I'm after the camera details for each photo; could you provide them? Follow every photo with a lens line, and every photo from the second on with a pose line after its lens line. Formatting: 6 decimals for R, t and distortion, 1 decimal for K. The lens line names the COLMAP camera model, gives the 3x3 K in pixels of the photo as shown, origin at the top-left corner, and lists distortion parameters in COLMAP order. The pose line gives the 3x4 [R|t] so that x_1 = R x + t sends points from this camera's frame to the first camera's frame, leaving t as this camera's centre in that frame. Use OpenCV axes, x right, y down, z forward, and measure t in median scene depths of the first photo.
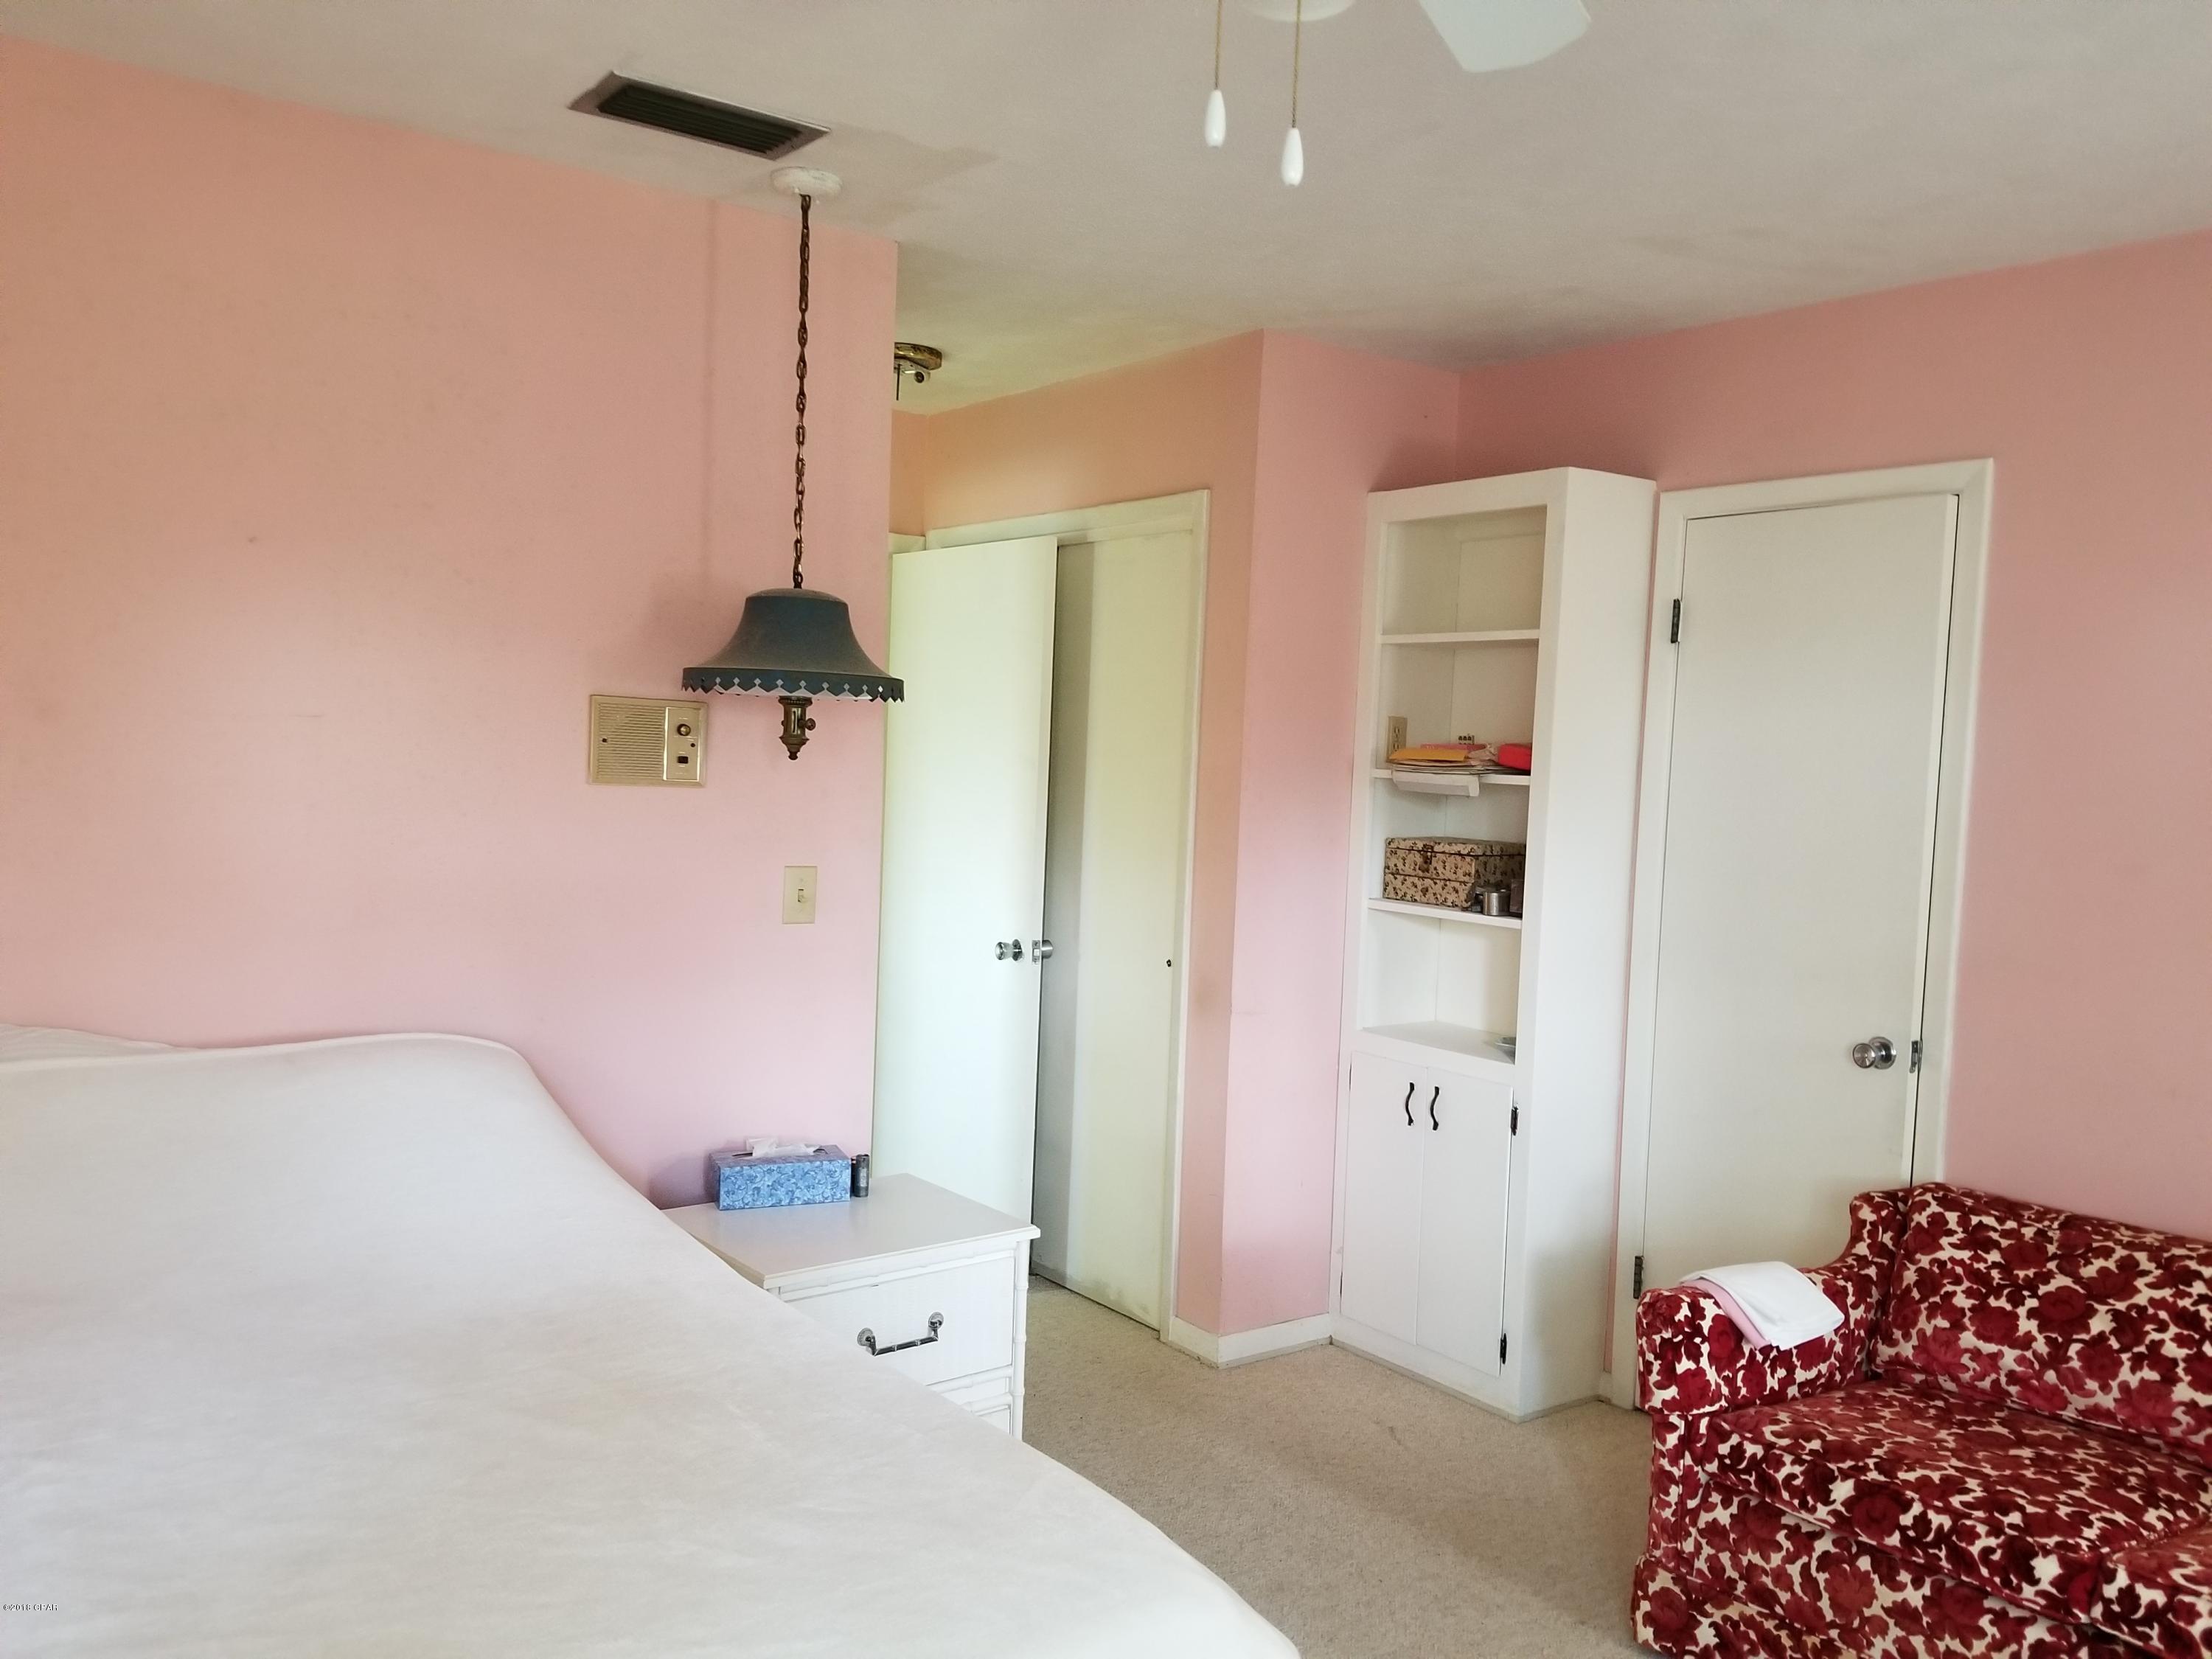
lens RADIAL K [[1702.9, 0, 1105.6], [0, 1702.9, 826.4], [0, 0, 1]] dist [-0.006977, -0.025211]
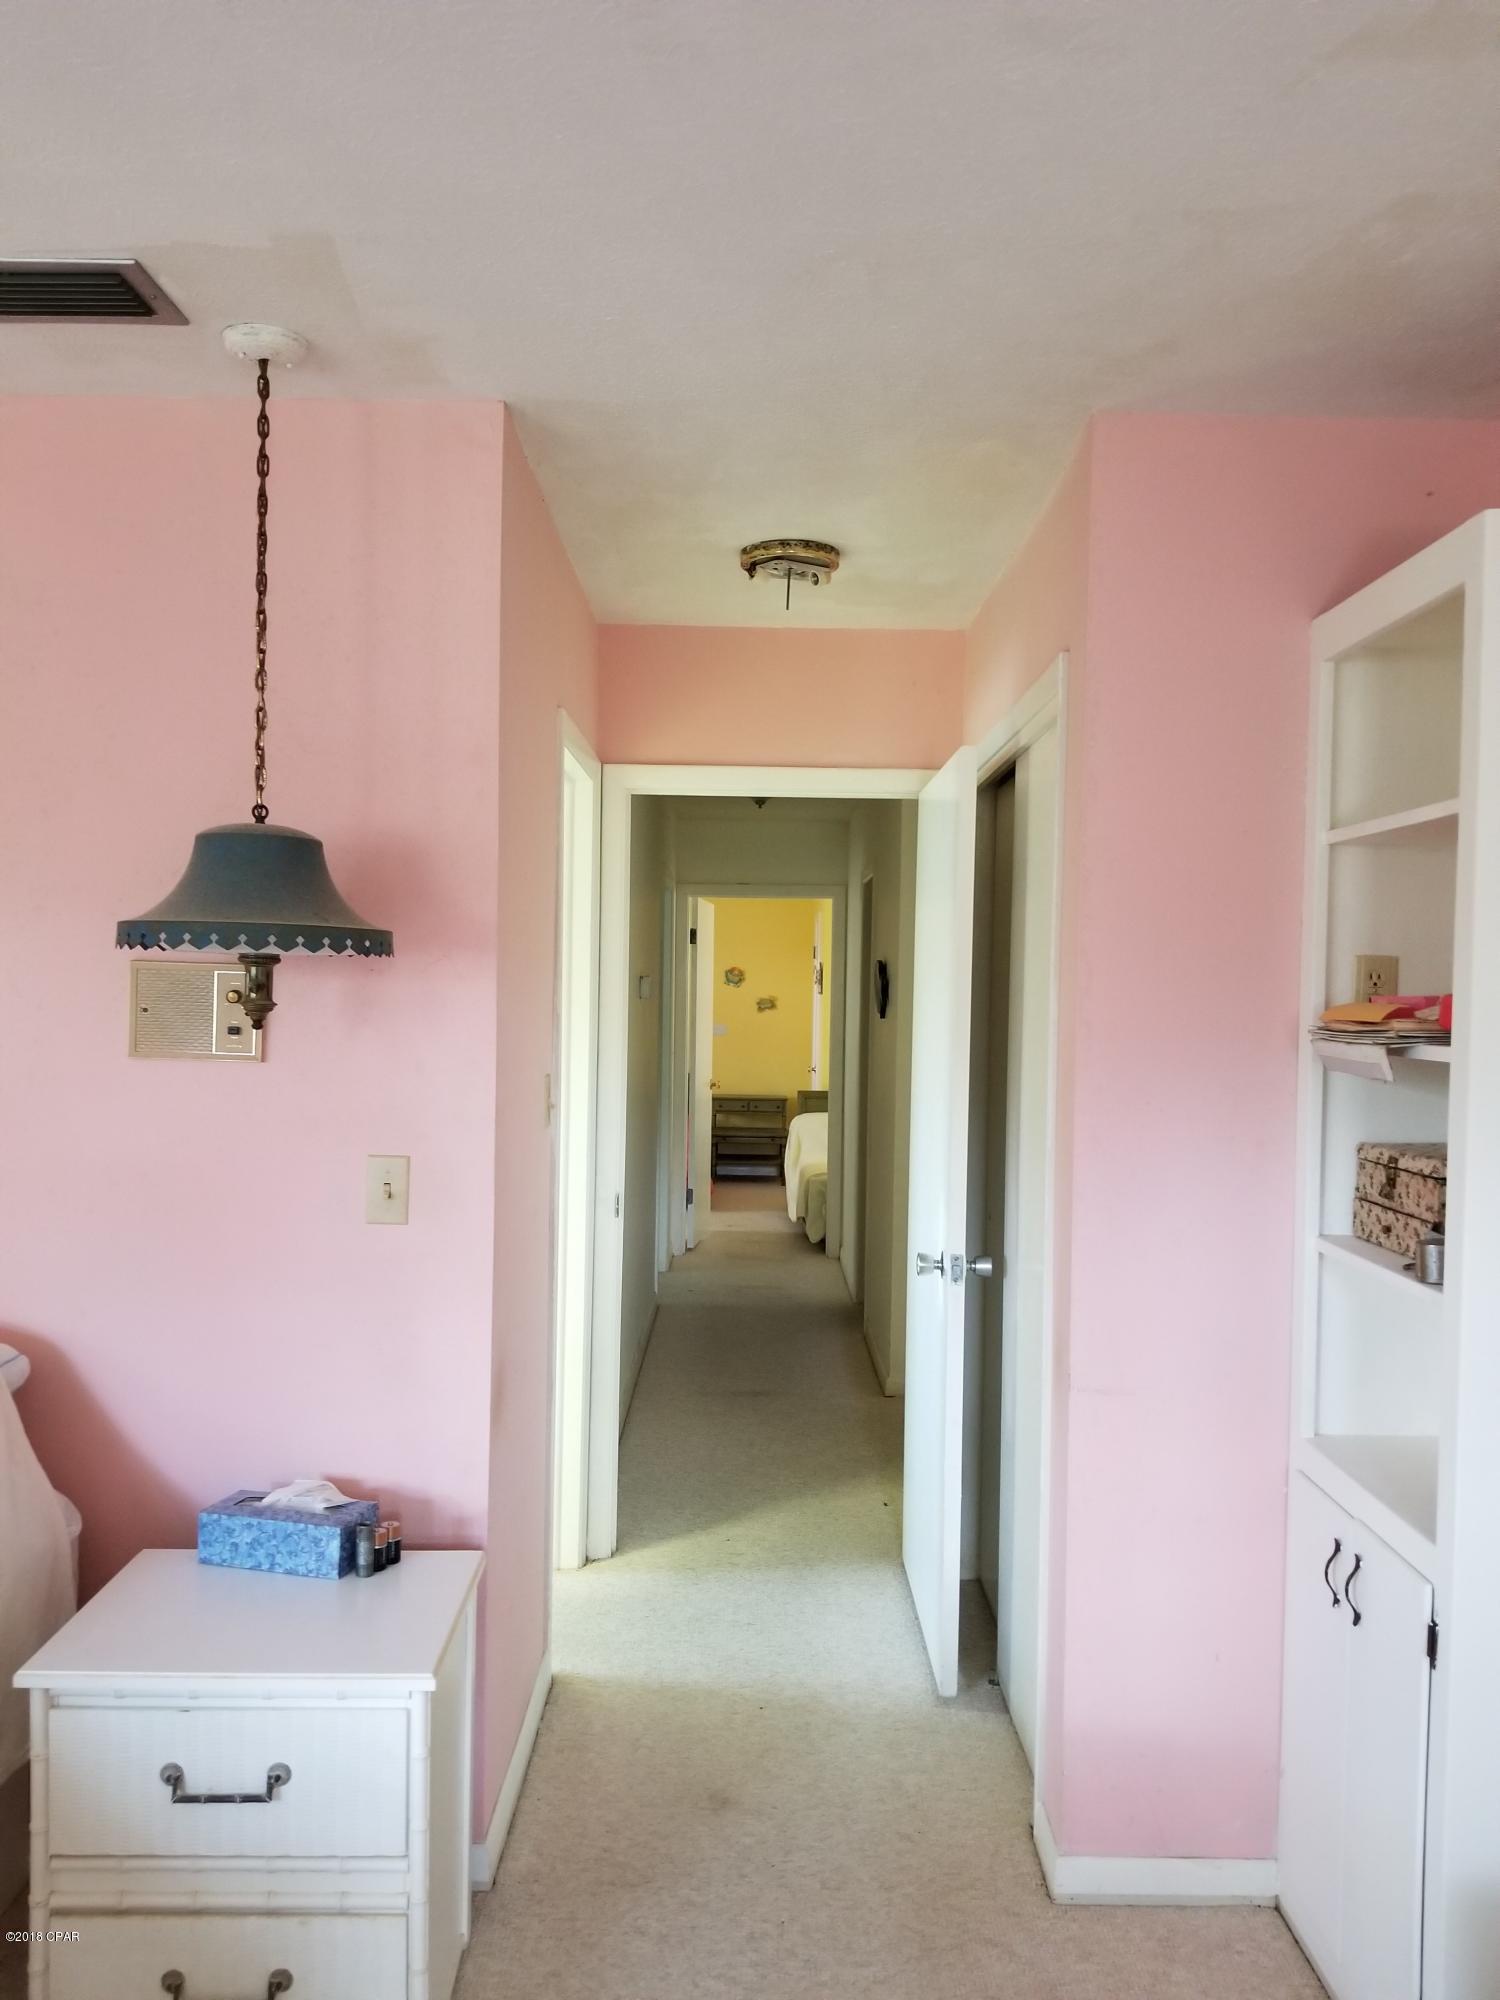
lens RADIAL K [[1539.7, 0, 753.0], [0, 1539.7, 1002.9], [0, 0, 1]] dist [-0.006977, -0.025211]
pose [[0.805076, -0.017903, -0.592902, 0.445541], [-0.016192, 0.998509, -0.052138, -0.016772], [0.592951, 0.051575, 0.803585, 0.526685]]
